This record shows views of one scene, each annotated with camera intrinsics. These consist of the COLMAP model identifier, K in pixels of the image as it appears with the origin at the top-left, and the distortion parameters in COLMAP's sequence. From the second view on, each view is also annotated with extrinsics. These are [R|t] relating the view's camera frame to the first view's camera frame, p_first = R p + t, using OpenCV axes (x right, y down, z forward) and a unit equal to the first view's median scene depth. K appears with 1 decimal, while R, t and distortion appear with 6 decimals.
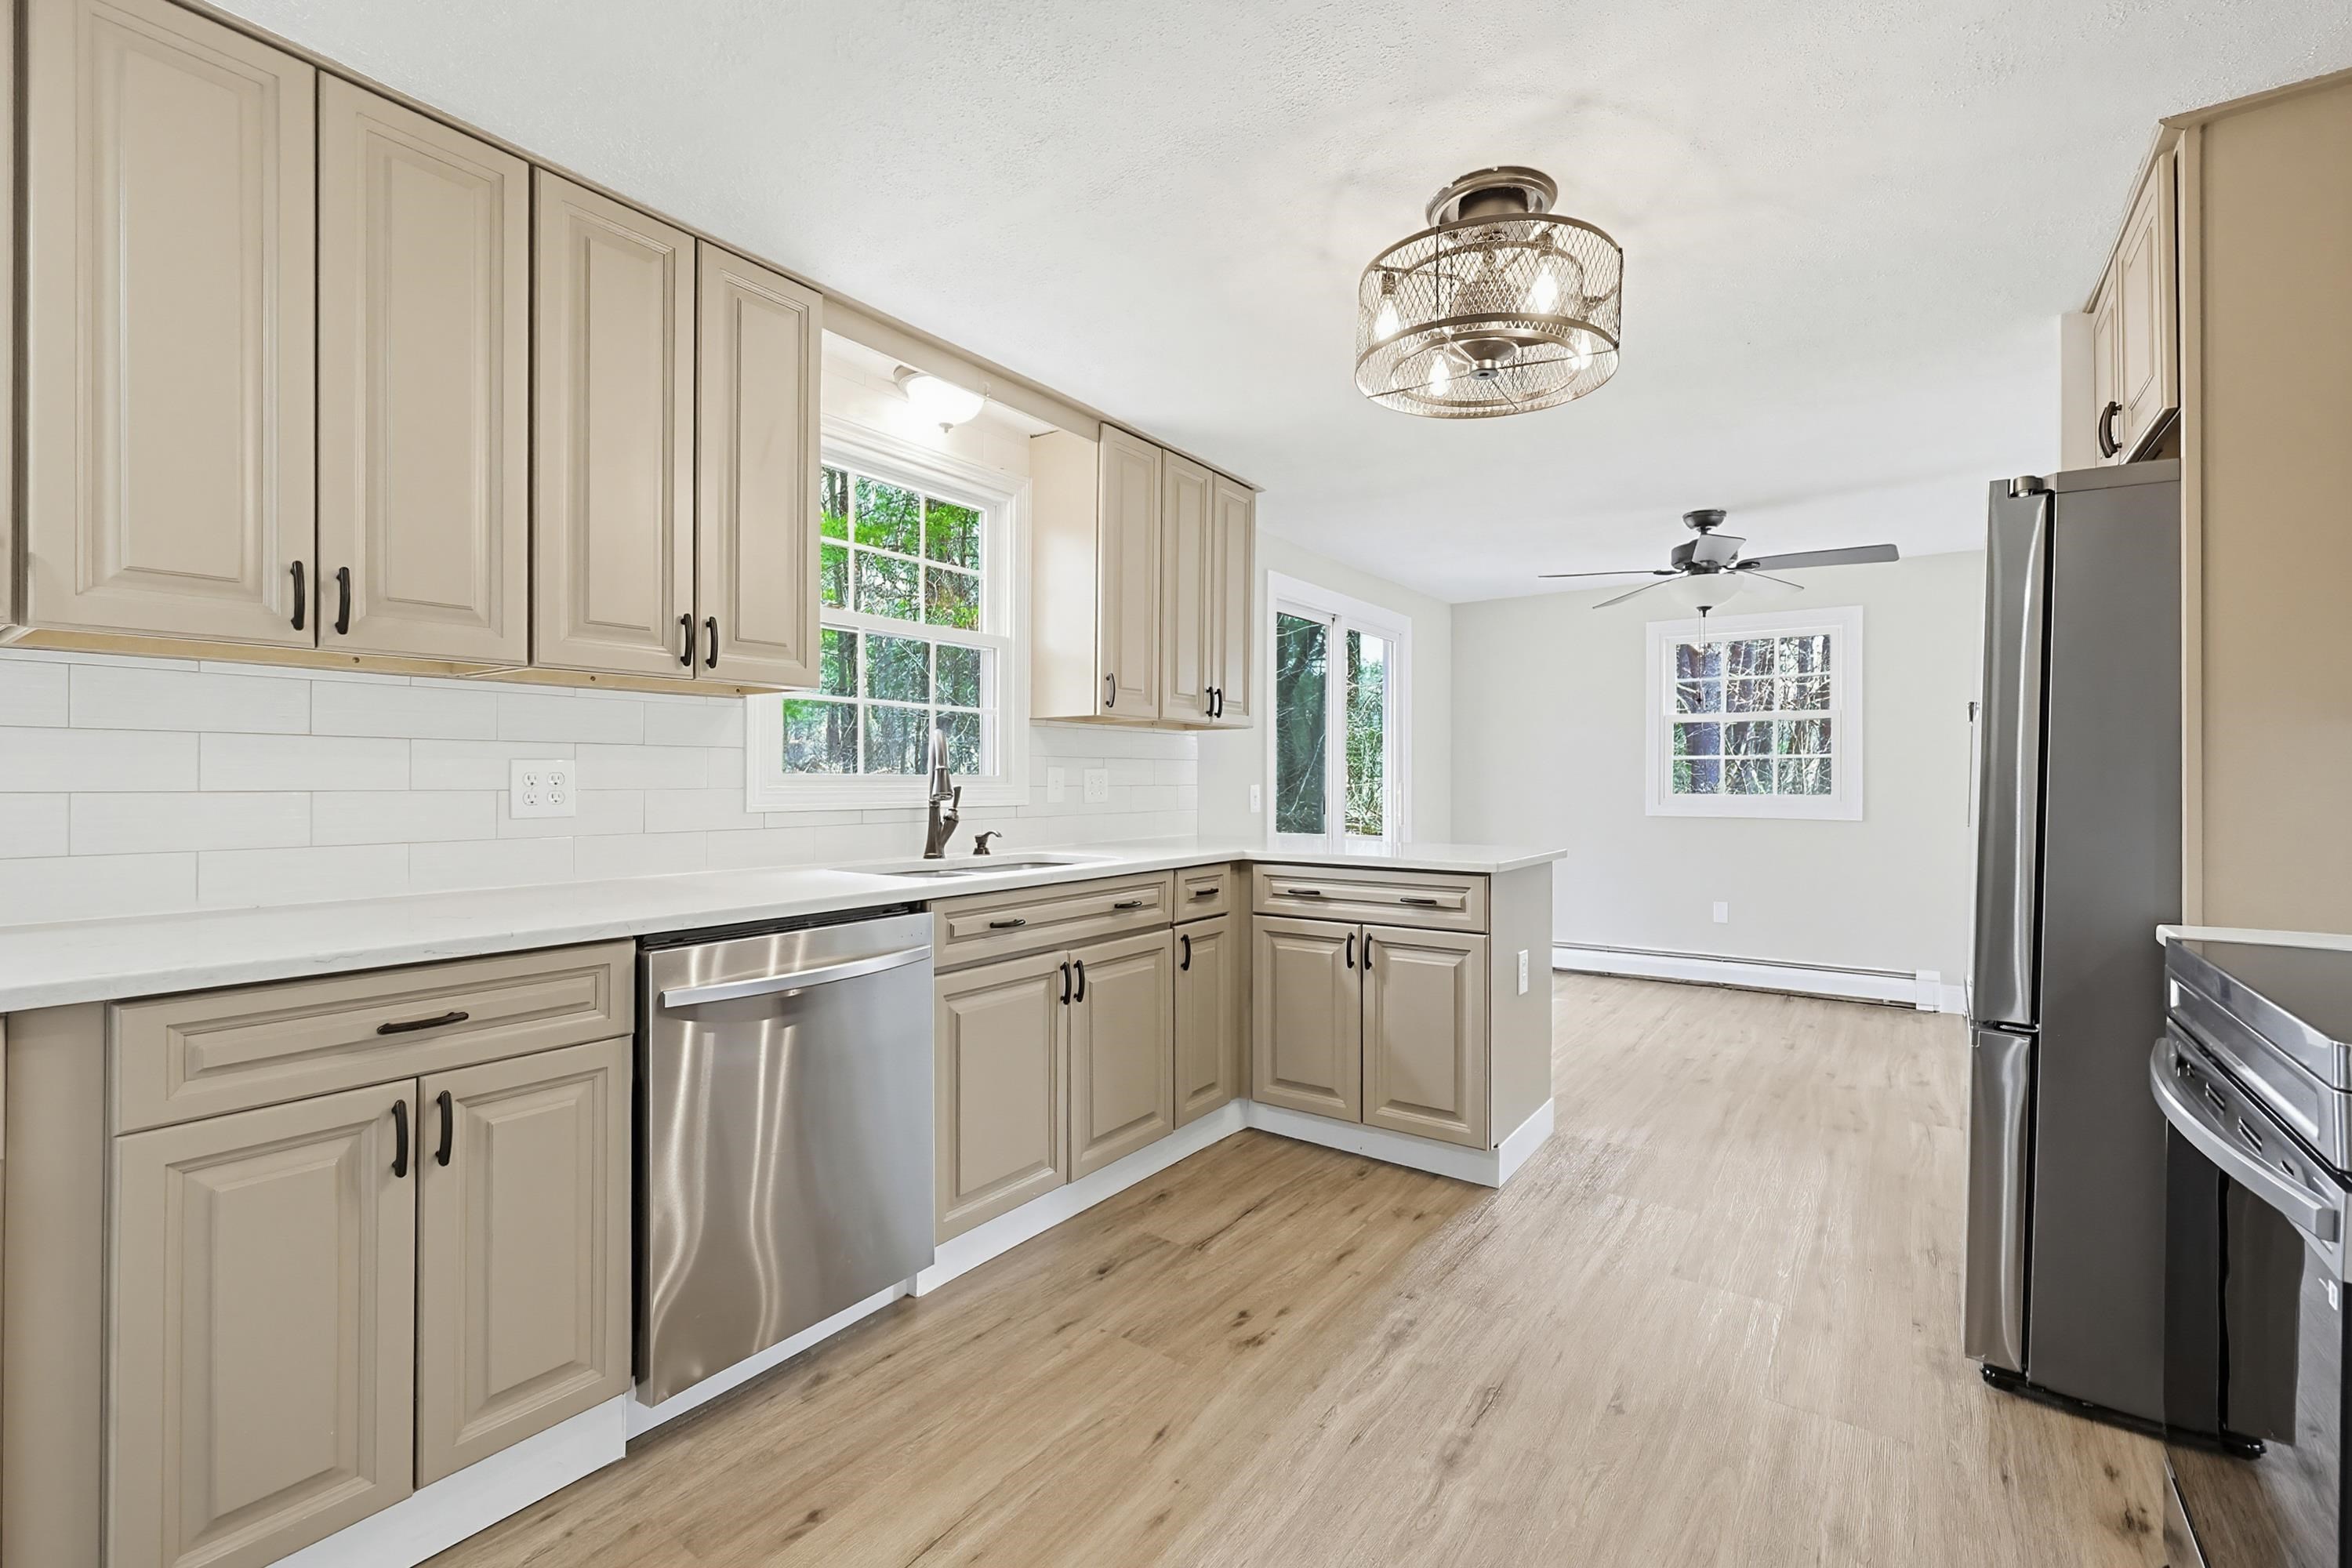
lens RADIAL K [[1023.4, 0, 1078.9], [0, 1023.4, 771.9], [0, 0, 1]] dist [-0.001010, -0.000381]
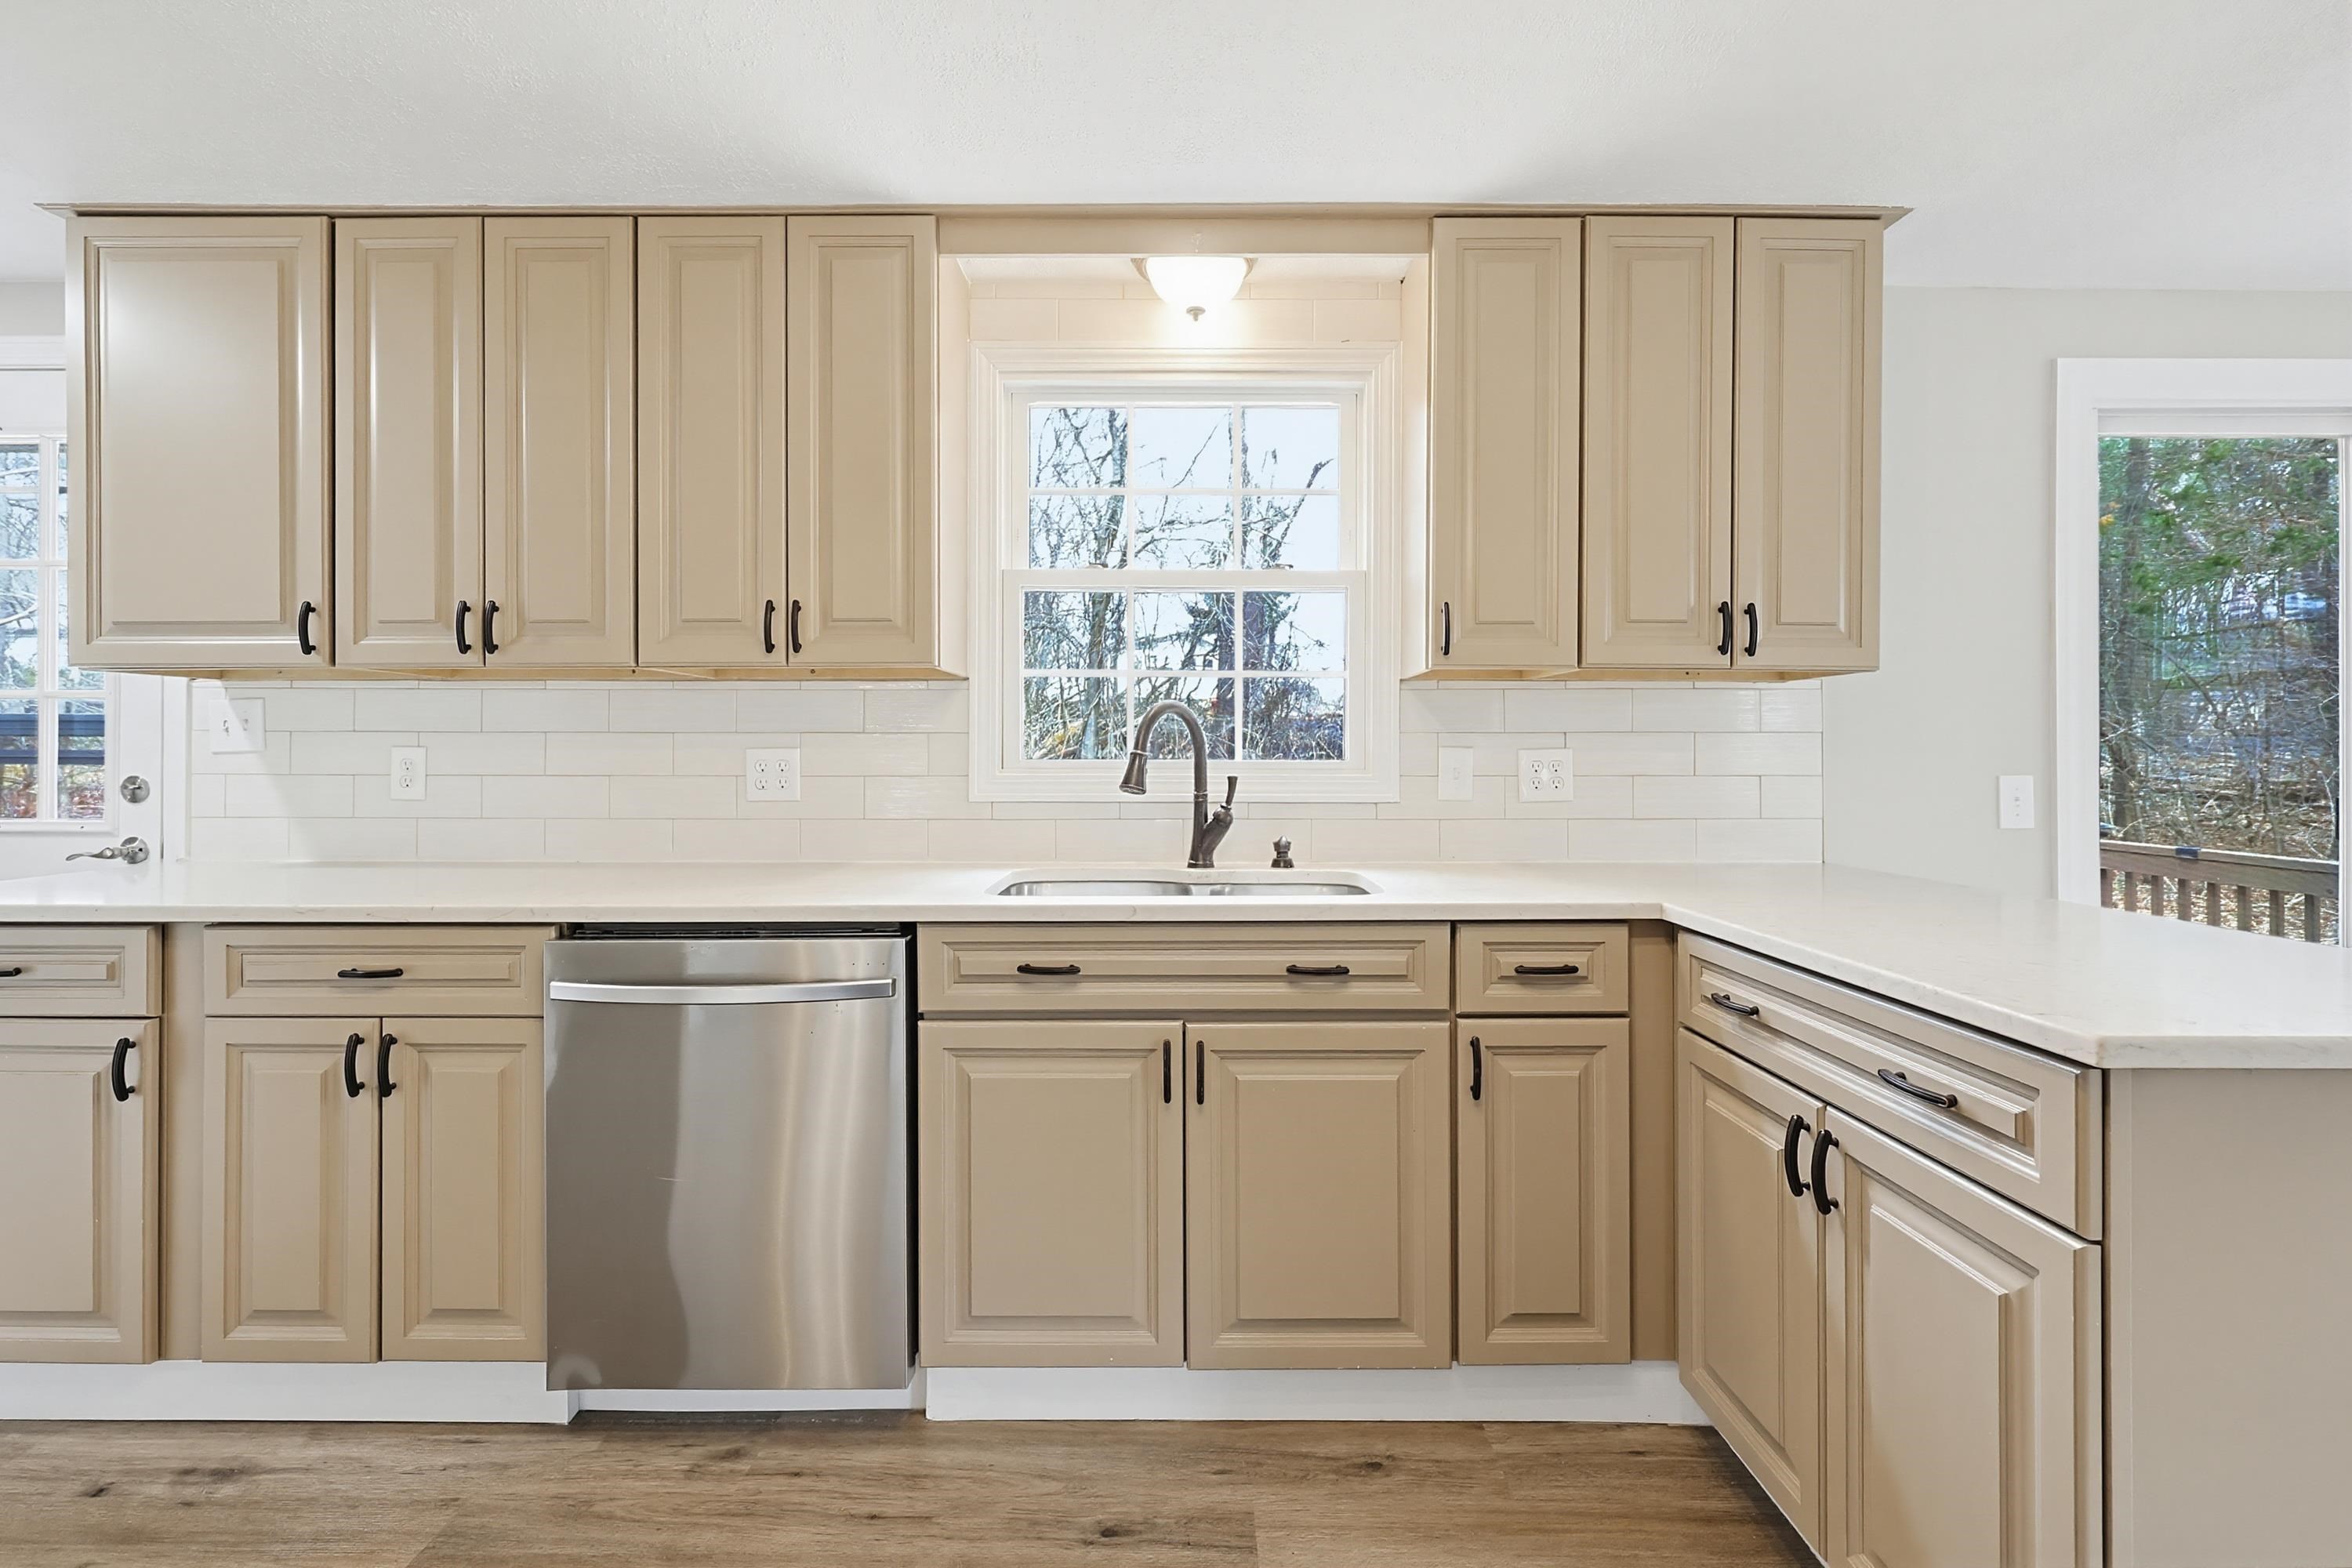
lens RADIAL K [[957.0, 0, 1139.4], [0, 957.0, 754.1], [0, 0, 1]] dist [-0.001280, -0.000025]
pose [[0.627005, -0.005229, -0.778998, 0.502091], [0.006691, 0.999977, -0.001327, -0.002270], [0.778987, -0.004380, 0.627025, 0.630882]]
